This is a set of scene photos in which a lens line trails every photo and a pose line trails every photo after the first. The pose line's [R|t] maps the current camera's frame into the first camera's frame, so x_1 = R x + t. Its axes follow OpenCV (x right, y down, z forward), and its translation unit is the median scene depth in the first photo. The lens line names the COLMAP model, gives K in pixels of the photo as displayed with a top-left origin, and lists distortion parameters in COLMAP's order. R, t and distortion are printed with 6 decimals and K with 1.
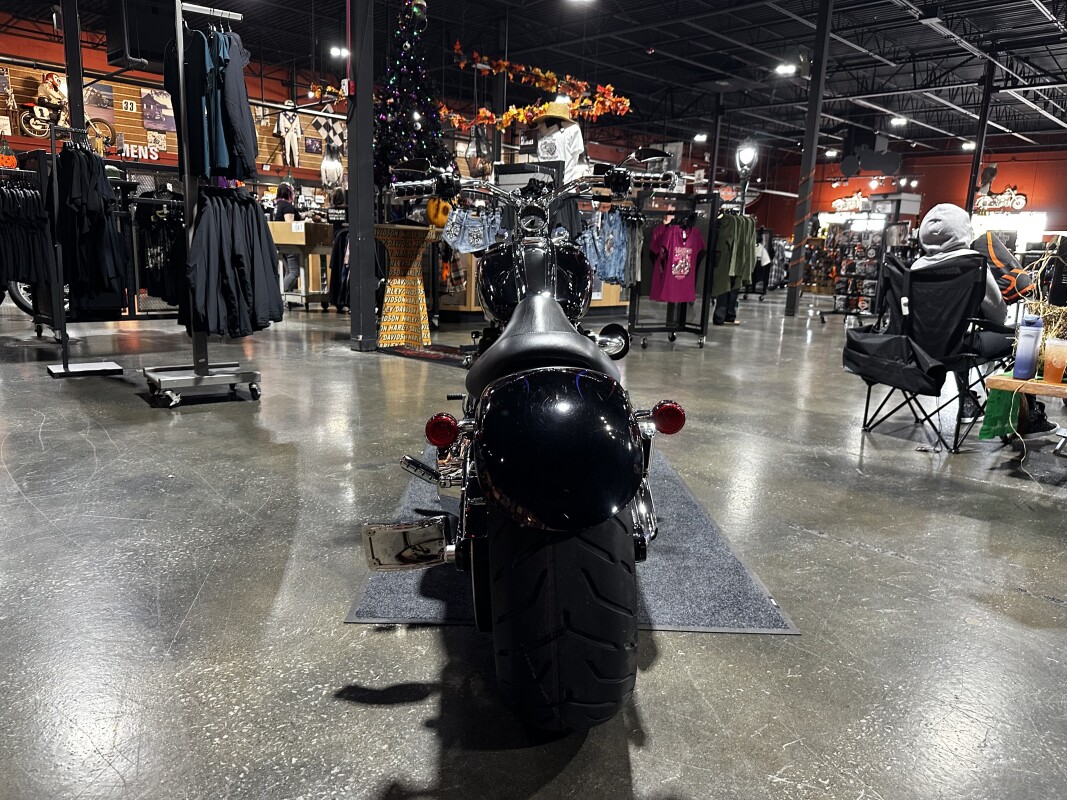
lens RADIAL K [[781.9, 0, 504.7], [0, 781.9, 399.8], [0, 0, 1]] dist [0.119449, -0.155966]
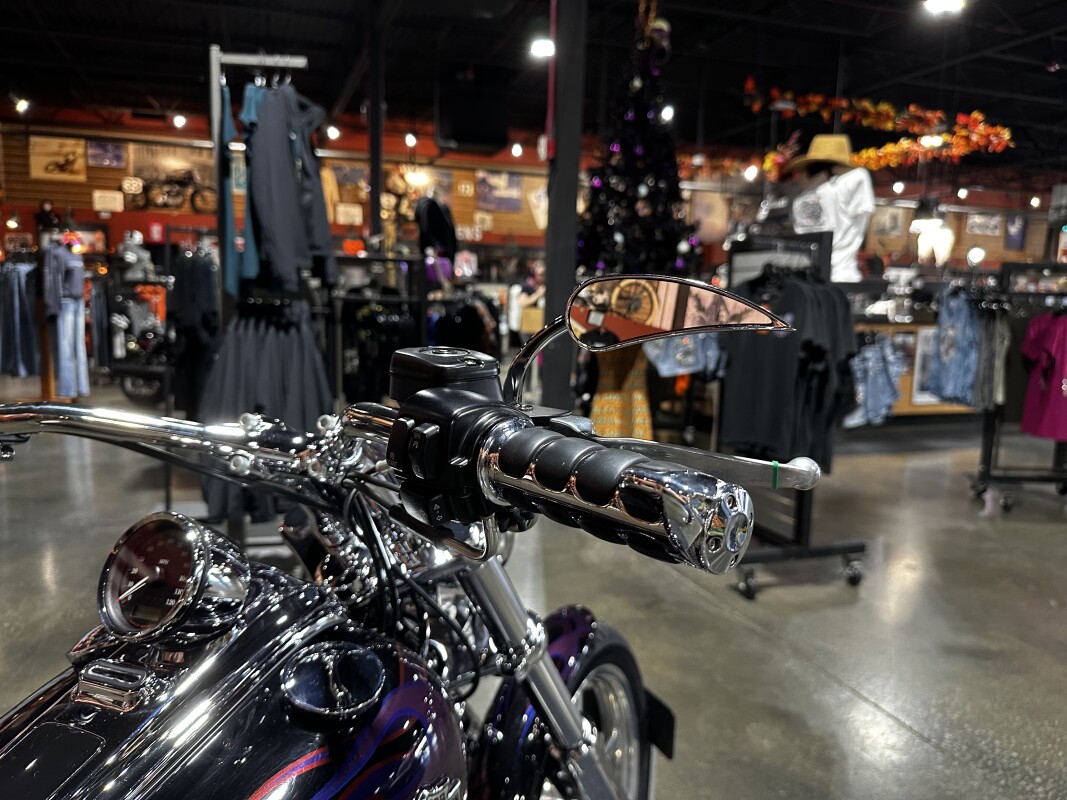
lens RADIAL K [[754.4, 0, 533.5], [0, 754.4, 400.0], [0, 0, 1]] dist [0.002710, -0.002489]
pose [[0.909243, 0.044182, -0.413914, 0.082899], [-0.069003, 0.996592, -0.045201, -0.101379], [0.410506, 0.069660, 0.909193, 0.303102]]
